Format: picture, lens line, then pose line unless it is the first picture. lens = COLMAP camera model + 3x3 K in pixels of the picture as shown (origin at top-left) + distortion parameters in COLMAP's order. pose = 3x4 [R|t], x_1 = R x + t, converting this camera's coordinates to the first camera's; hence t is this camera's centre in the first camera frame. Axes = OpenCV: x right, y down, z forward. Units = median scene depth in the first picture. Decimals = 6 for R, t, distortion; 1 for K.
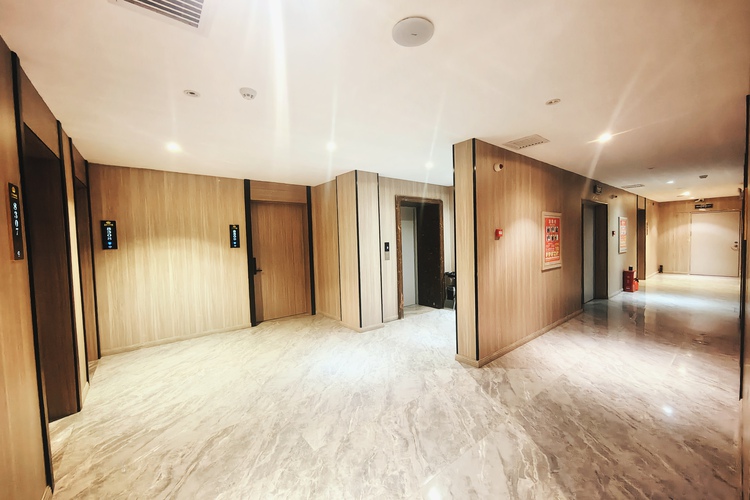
lens RADIAL K [[292.7, 0, 377.0], [0, 292.7, 251.1], [0, 0, 1]] dist [0.000182, 0.000173]
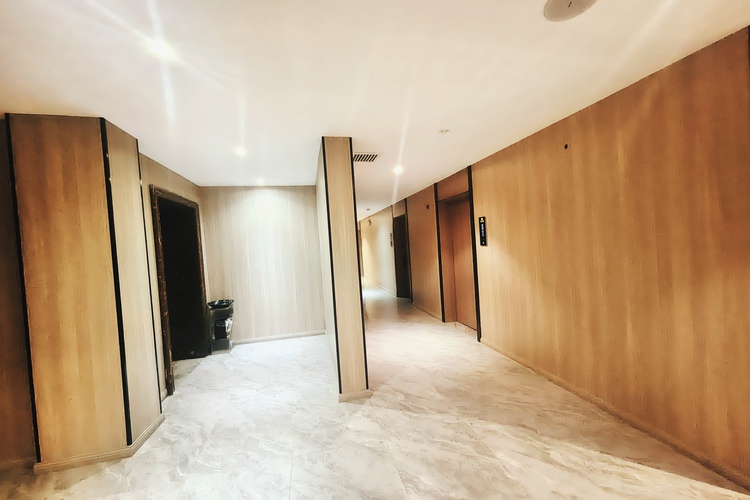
lens RADIAL K [[292.7, 0, 374.2], [0, 292.7, 250.0], [0, 0, 1]] dist [0.000182, 0.000173]
pose [[0.437080, -0.019982, 0.899201, -0.477817], [0.080325, 0.996625, -0.016897, -0.028469], [-0.895829, 0.079614, 0.437210, 0.626643]]
